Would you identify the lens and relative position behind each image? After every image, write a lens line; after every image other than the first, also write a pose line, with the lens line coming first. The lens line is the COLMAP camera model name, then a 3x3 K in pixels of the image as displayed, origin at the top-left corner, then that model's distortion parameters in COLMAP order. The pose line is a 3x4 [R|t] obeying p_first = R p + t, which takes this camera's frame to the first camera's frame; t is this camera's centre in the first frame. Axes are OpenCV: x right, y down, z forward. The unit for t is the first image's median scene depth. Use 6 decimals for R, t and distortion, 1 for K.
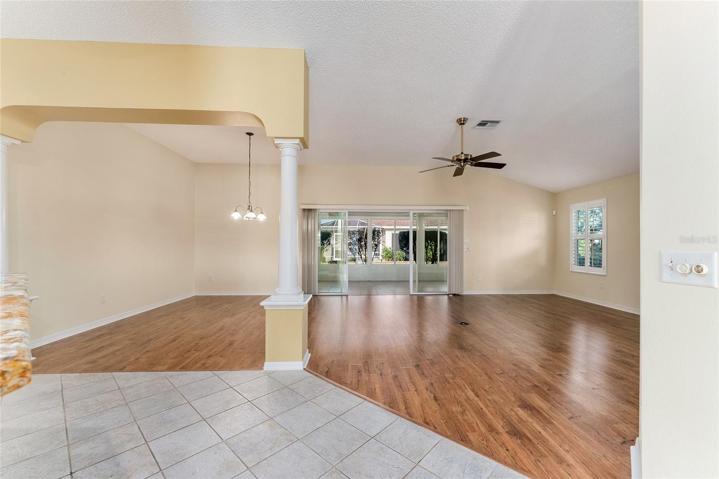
lens RADIAL K [[290.2, 0, 363.0], [0, 290.2, 238.7], [0, 0, 1]] dist [0.001158, -0.000019]
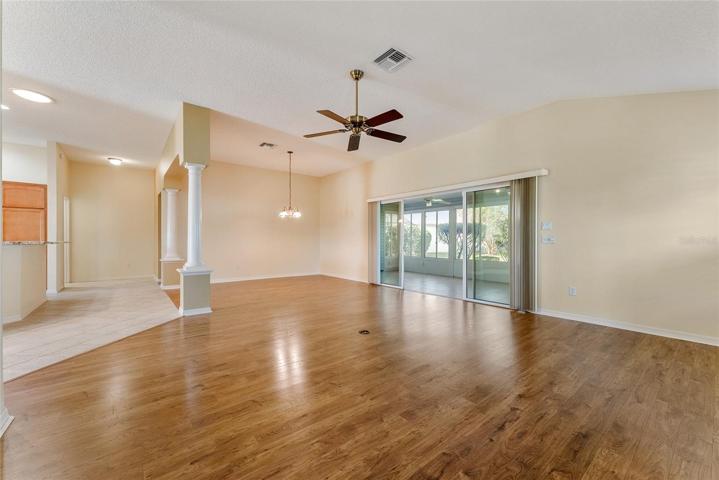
lens RADIAL K [[285.0, 0, 361.2], [0, 285.0, 241.2], [0, 0, 1]] dist [0.008926, 0.000110]
pose [[0.601472, 0.002398, -0.798891, 0.591006], [0.016914, 0.999733, 0.015734, 0.021230], [0.798715, -0.022976, 0.601271, 0.328153]]
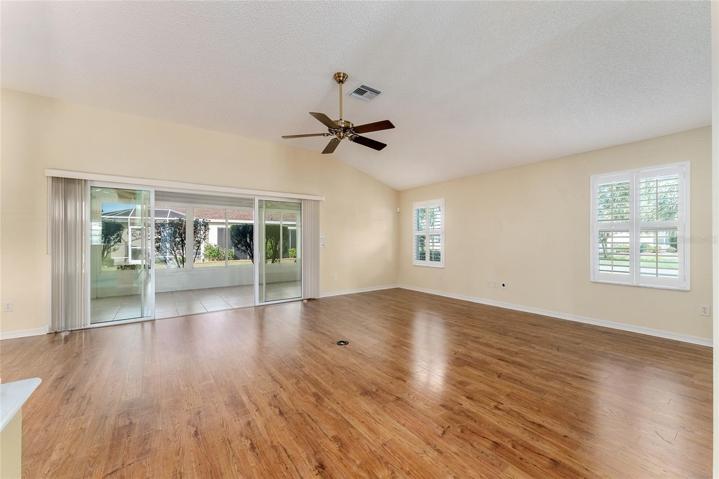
lens RADIAL K [[285.0, 0, 361.2], [0, 285.0, 240.7], [0, 0, 1]] dist [0.008926, 0.000110]
pose [[0.837880, -0.003279, 0.545845, -0.014263], [-0.006932, 0.999837, 0.016647, 0.004994], [-0.545811, -0.017732, 0.837721, 0.209214]]
